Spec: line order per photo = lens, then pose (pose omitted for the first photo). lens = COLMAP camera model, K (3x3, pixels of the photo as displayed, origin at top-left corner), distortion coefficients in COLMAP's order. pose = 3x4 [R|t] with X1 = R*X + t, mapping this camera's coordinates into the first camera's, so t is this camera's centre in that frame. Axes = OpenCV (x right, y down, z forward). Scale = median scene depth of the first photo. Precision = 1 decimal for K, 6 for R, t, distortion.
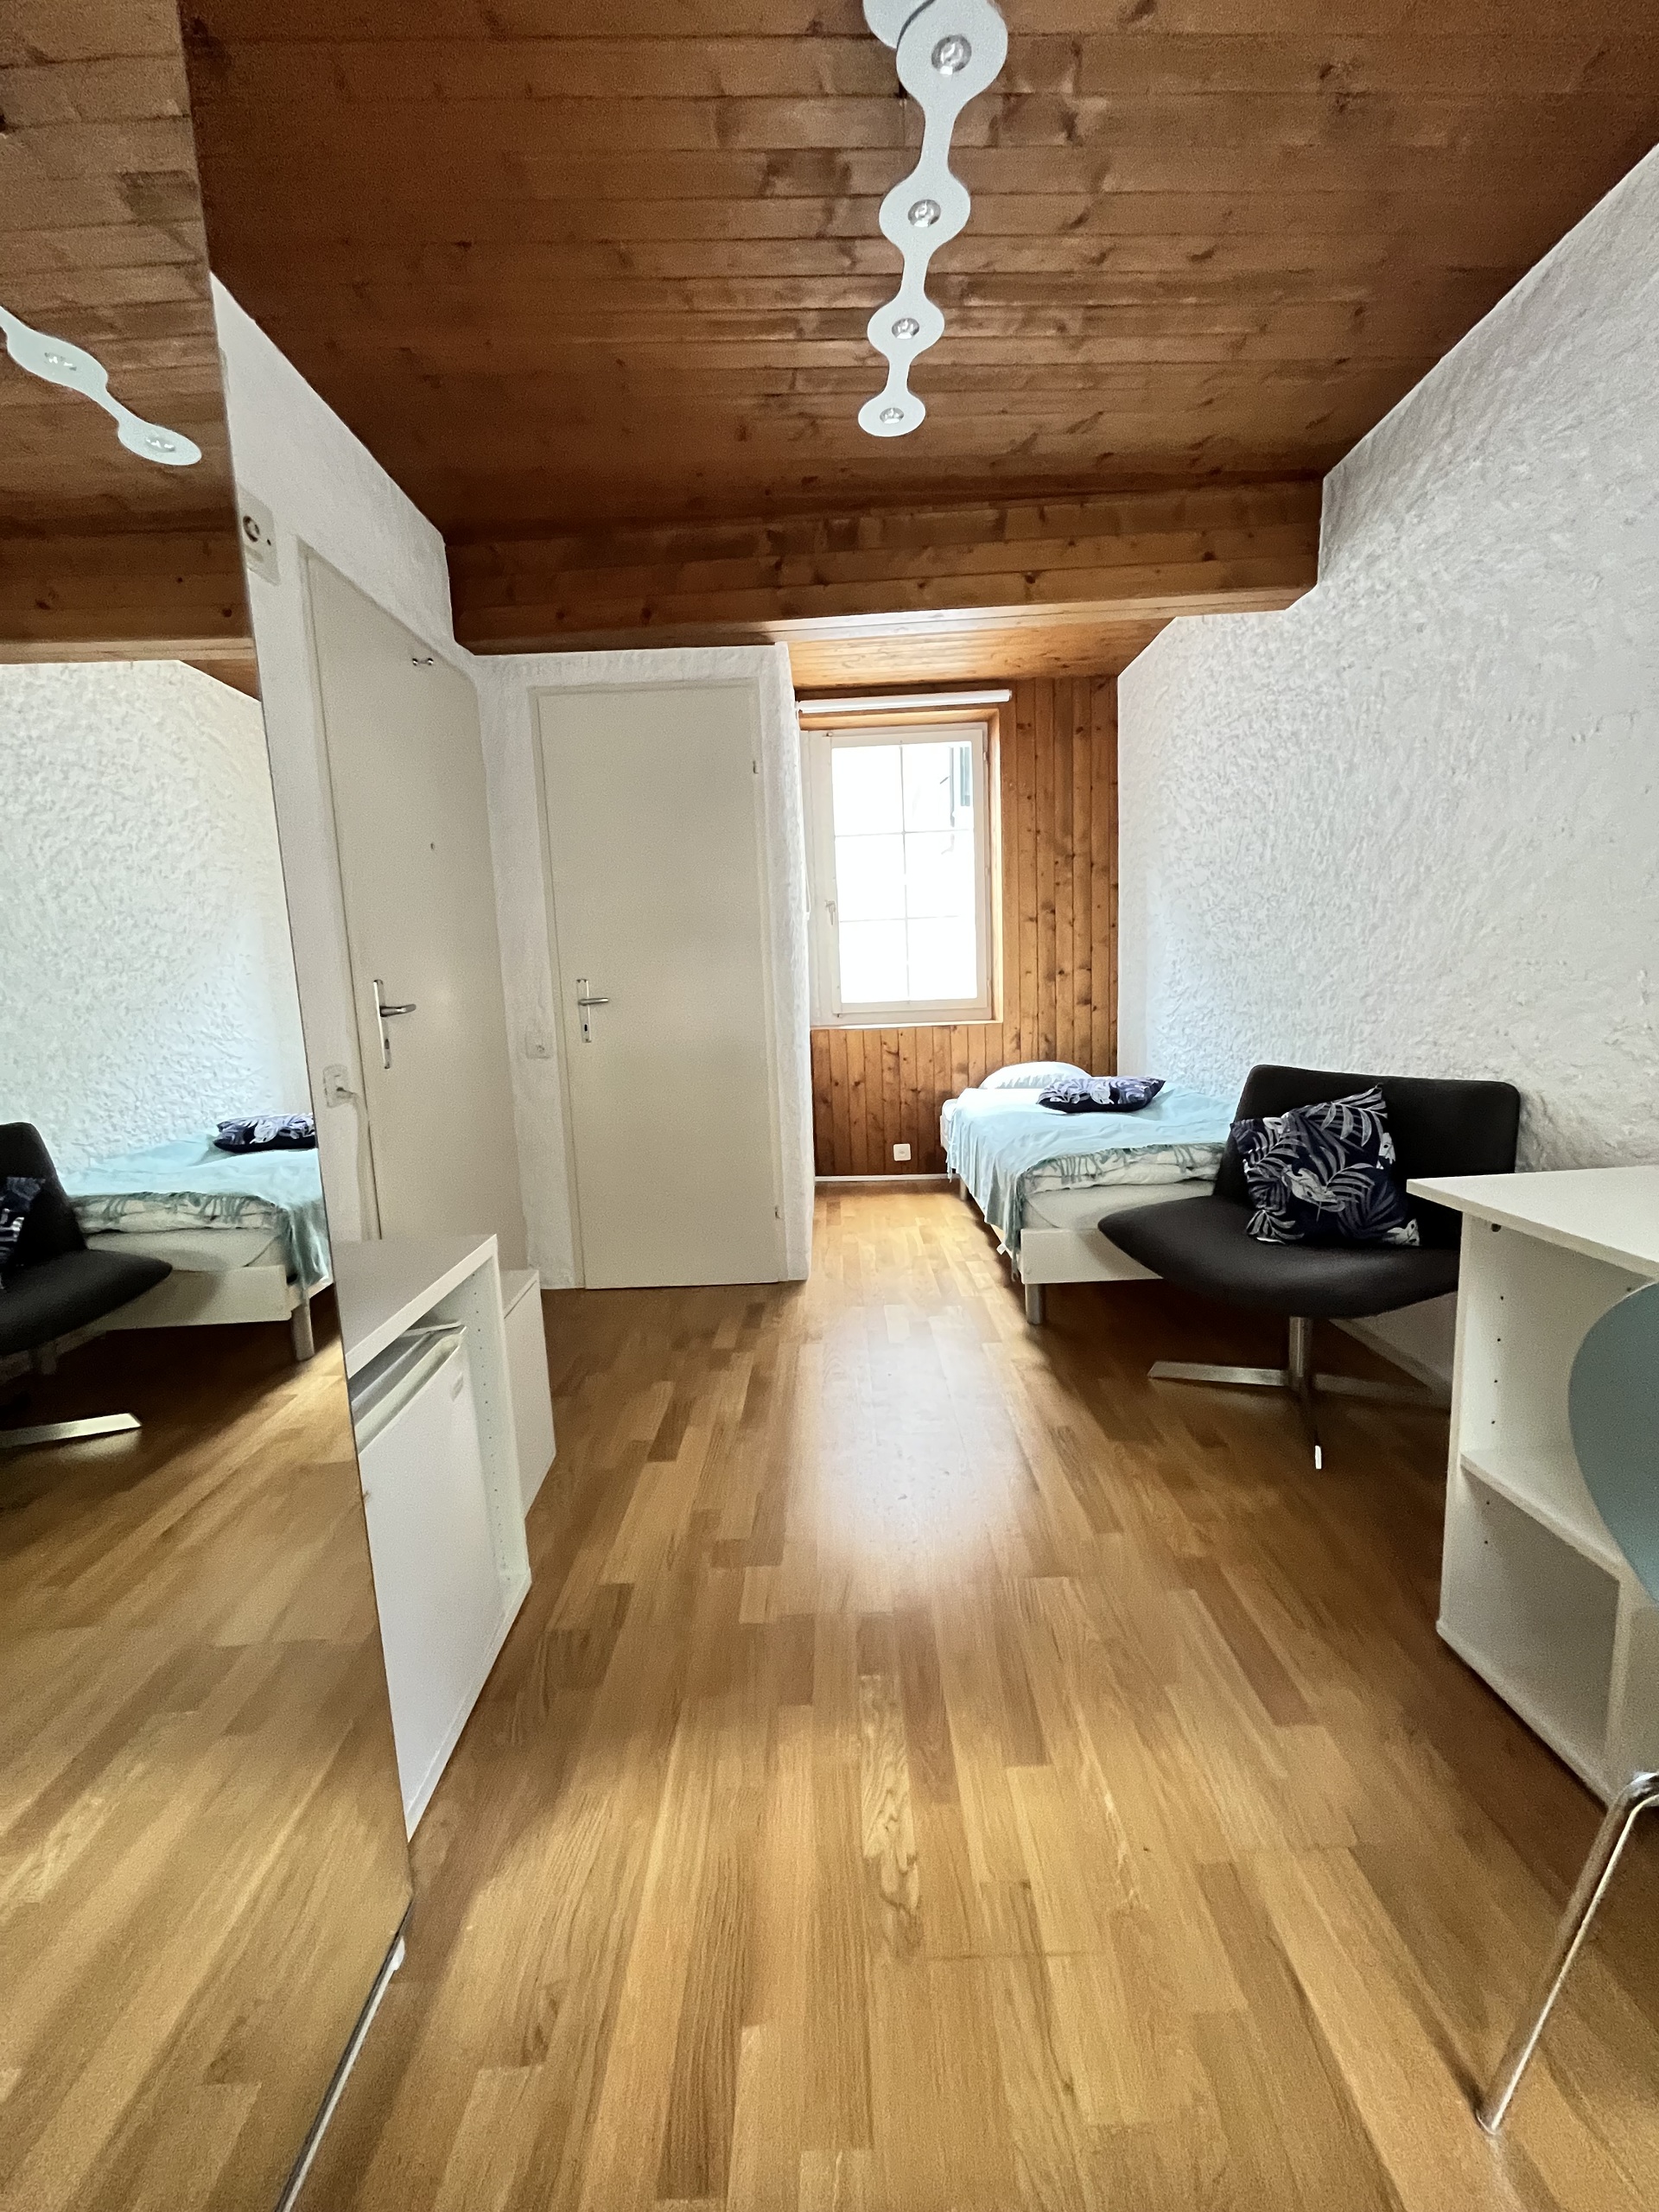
lens RADIAL K [[894.2, 0, 836.6], [0, 894.2, 1102.9], [0, 0, 1]] dist [0.002793, 0.000262]
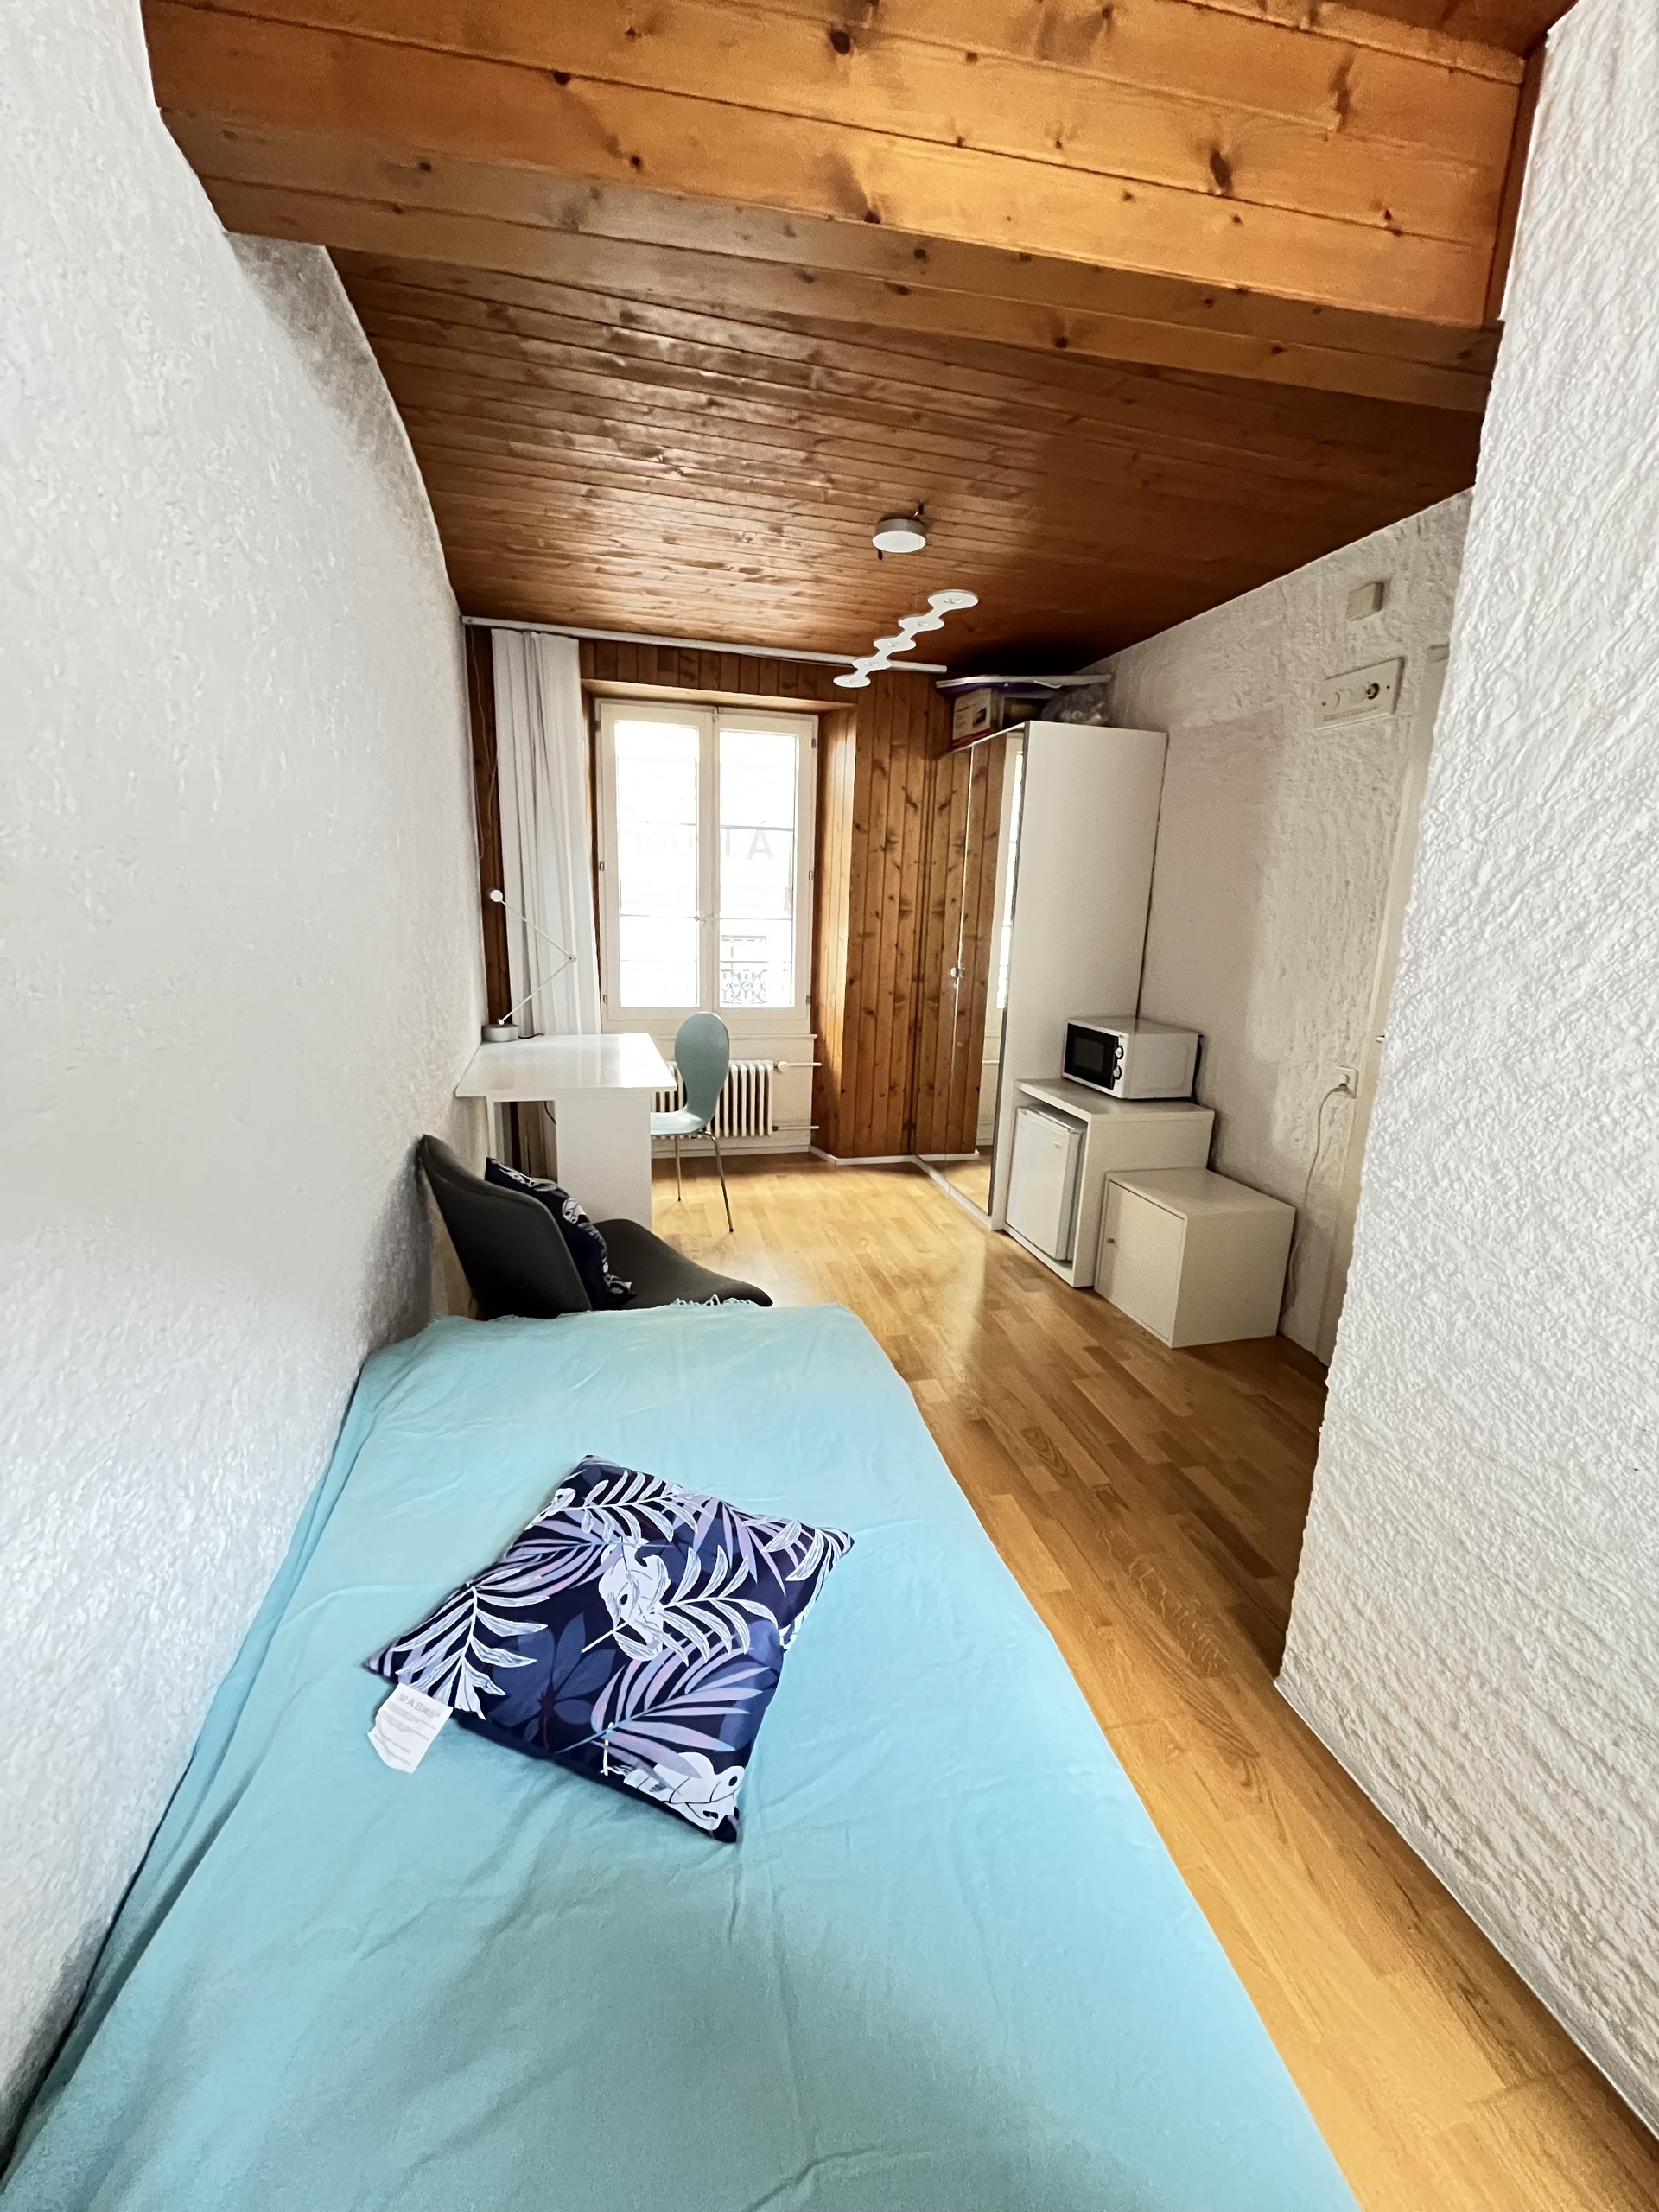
lens RADIAL K [[894.2, 0, 835.9], [0, 894.2, 1114.6], [0, 0, 1]] dist [0.002793, 0.000262]
pose [[-0.972711, 0.067441, -0.222002, 0.485045], [-0.023141, 0.923854, 0.382045, -0.467337], [0.230863, 0.376757, -0.897082, 2.046859]]
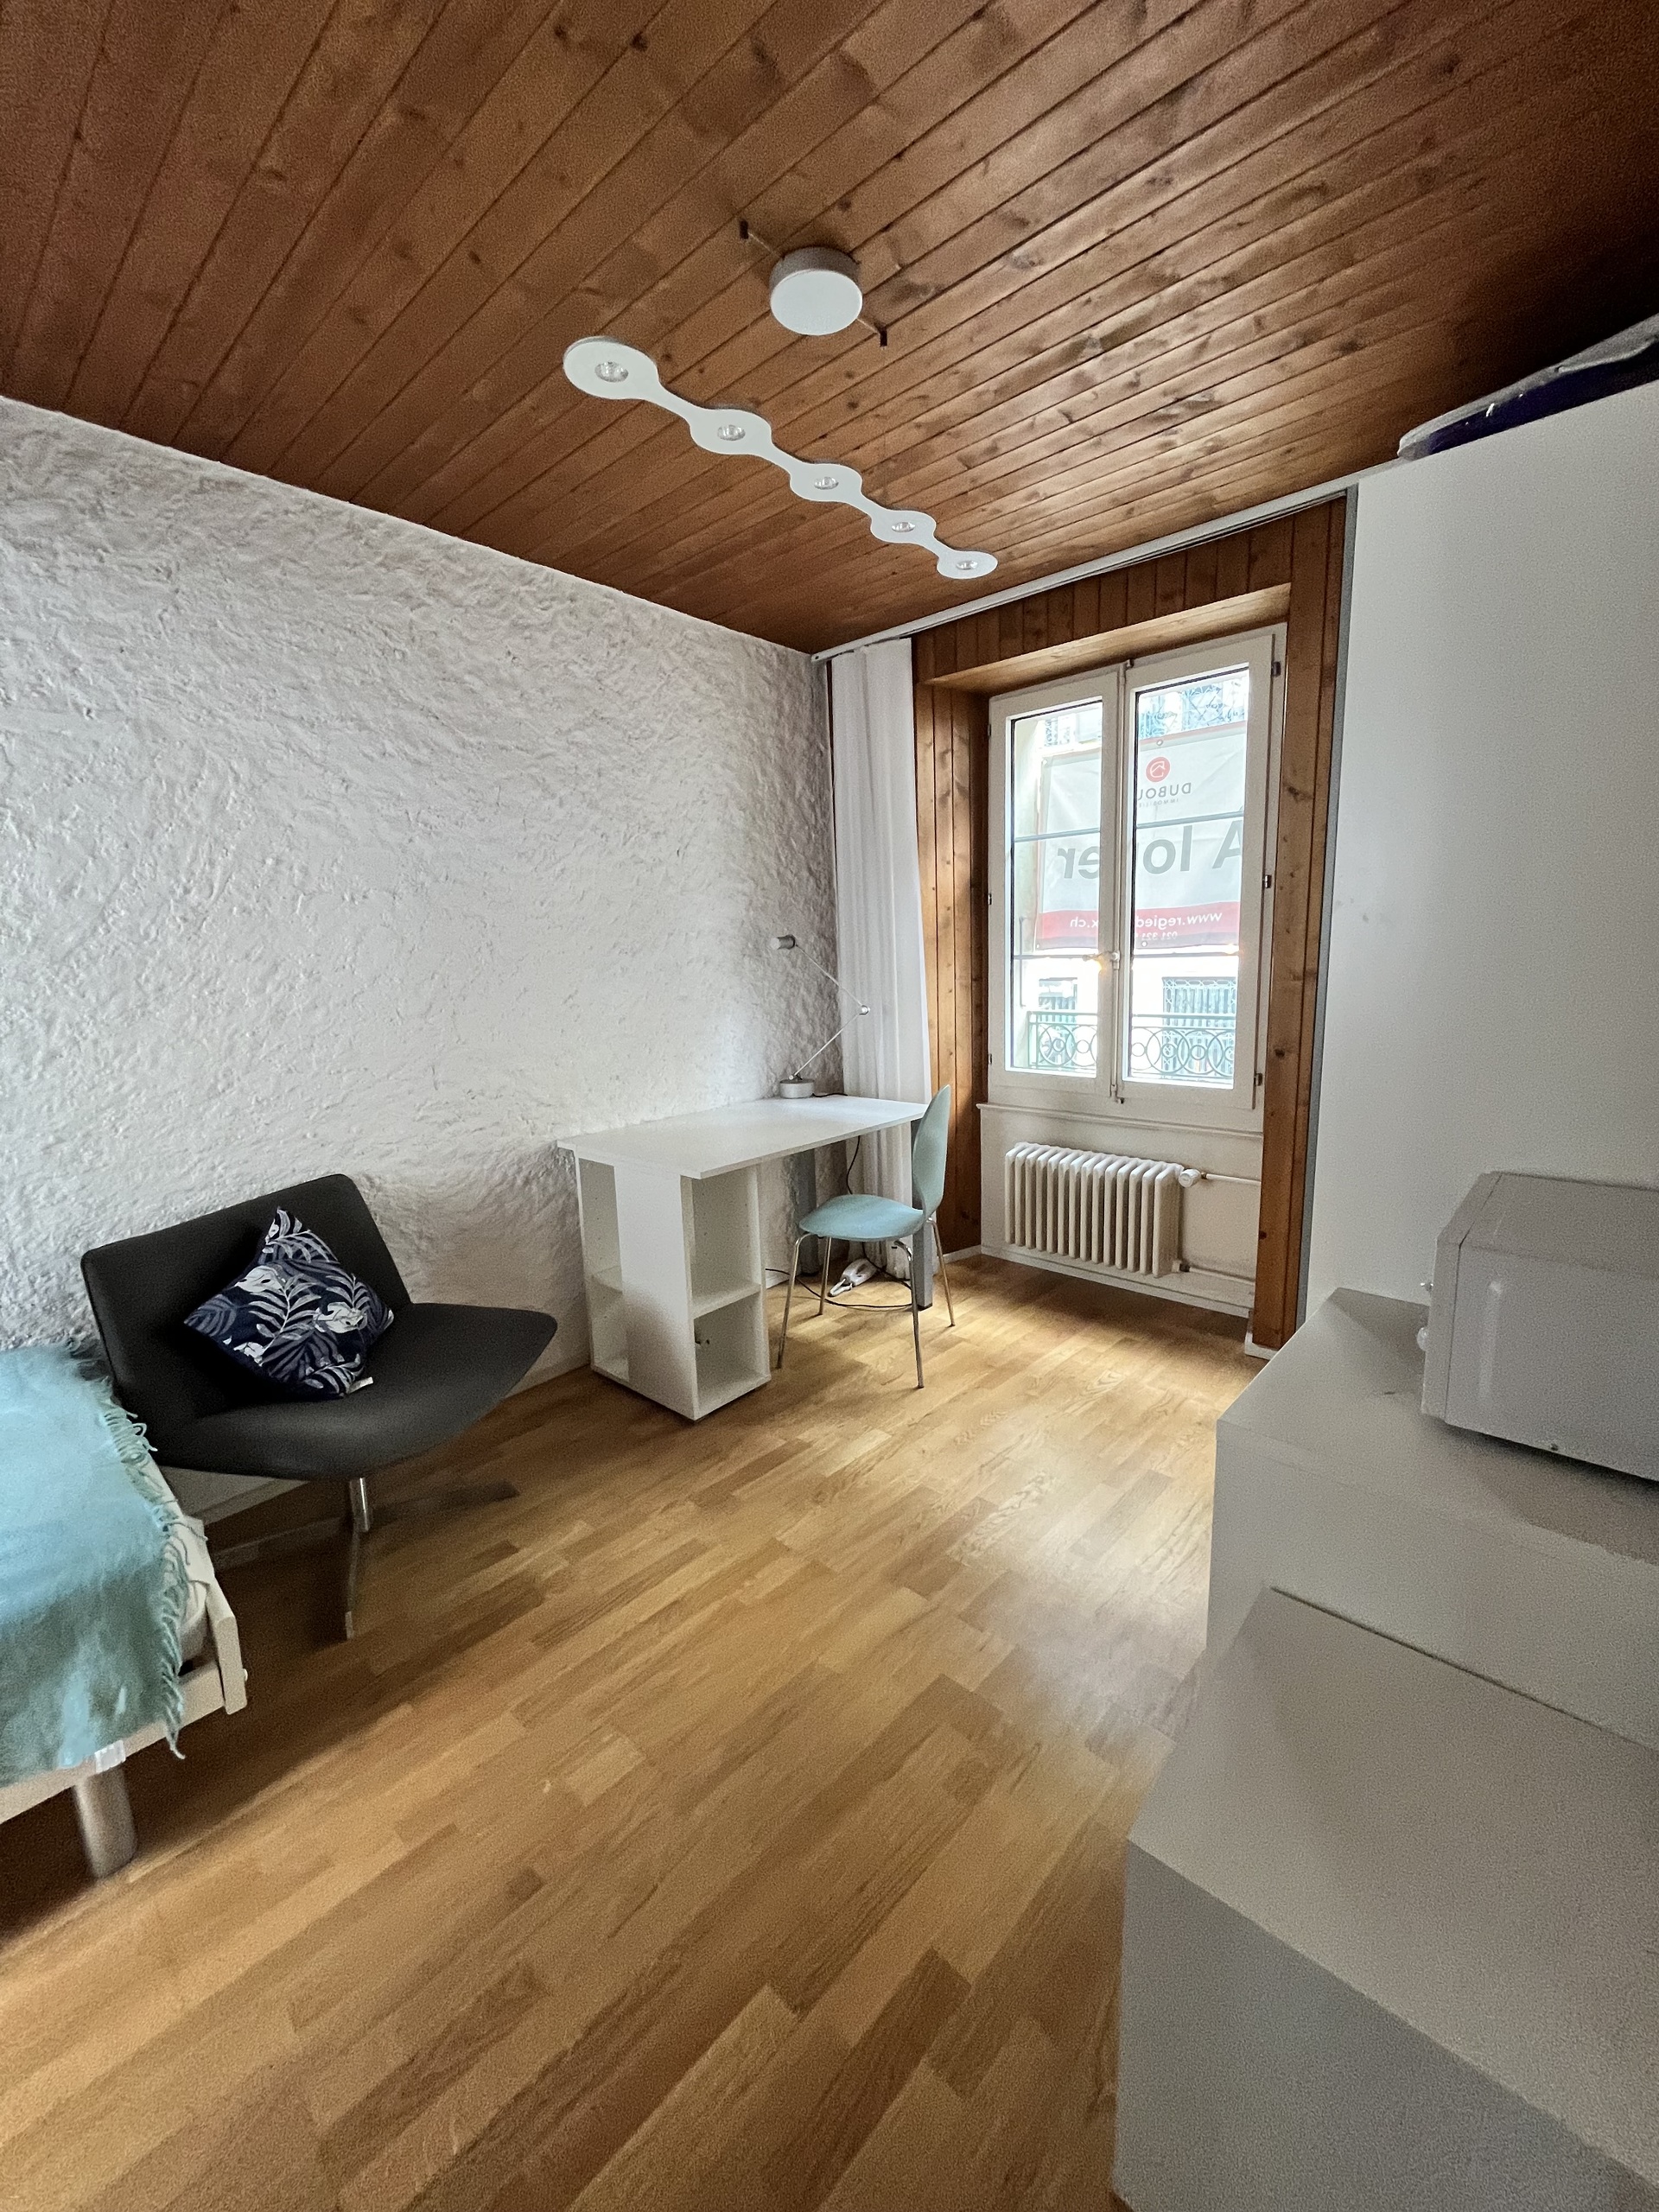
lens RADIAL K [[894.2, 0, 841.8], [0, 894.2, 1109.1], [0, 0, 1]] dist [0.002793, 0.000262]
pose [[-0.722377, -0.058118, 0.689053, -0.514107], [0.162488, 0.954295, 0.250836, -0.280028], [-0.672138, 0.293160, -0.679918, 1.283165]]
